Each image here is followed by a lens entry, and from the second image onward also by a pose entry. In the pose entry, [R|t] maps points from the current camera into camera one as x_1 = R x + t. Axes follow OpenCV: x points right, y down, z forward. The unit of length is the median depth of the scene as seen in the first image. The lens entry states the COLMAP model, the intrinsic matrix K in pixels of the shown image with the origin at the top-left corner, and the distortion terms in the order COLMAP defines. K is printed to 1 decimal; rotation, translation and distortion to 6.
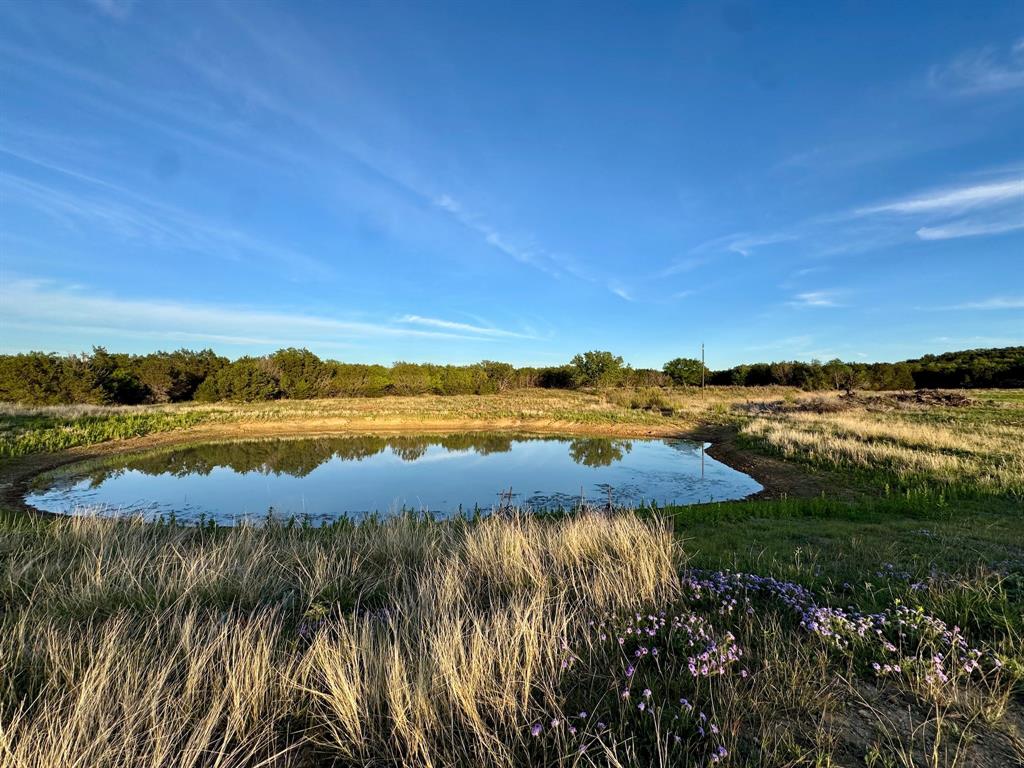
lens RADIAL K [[411.7, 0, 512.0], [0, 411.7, 384.0], [0, 0, 1]] dist [0.019321, -0.000065]
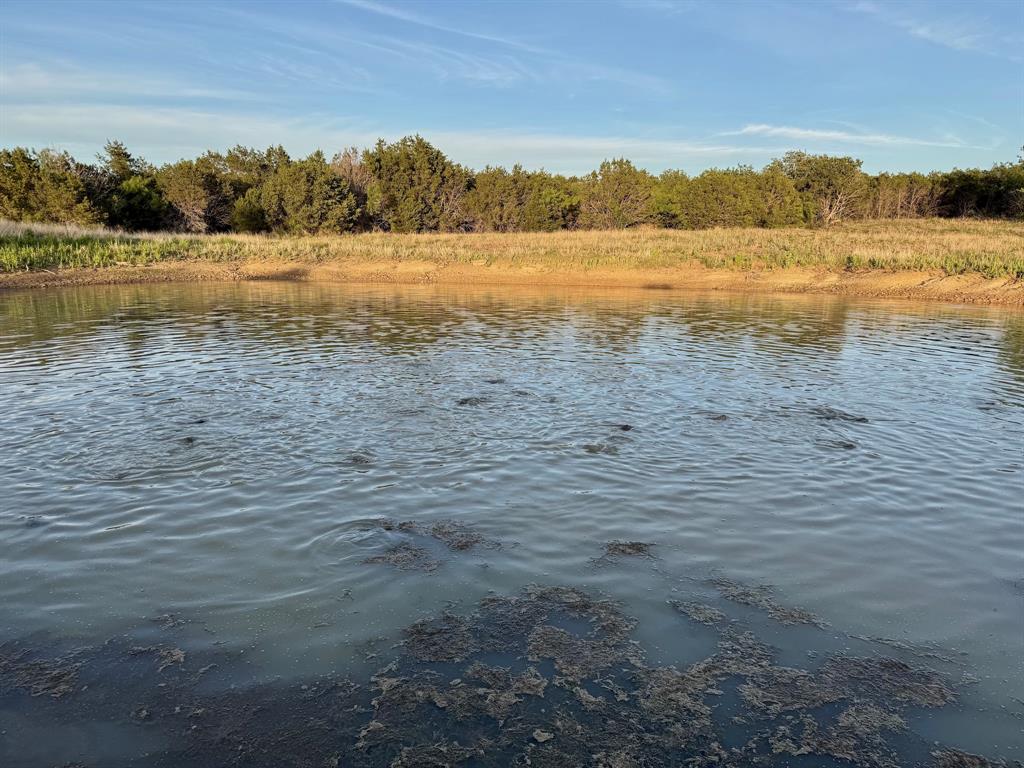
lens RADIAL K [[707.6, 0, 512.0], [0, 707.6, 384.0], [0, 0, 1]] dist [0.002760, -0.003712]
pose [[0.890581, 0.087746, -0.446280, 0.041385], [0.007455, 0.978266, 0.207220, 0.040309], [0.454764, -0.187873, 0.870571, 0.223066]]
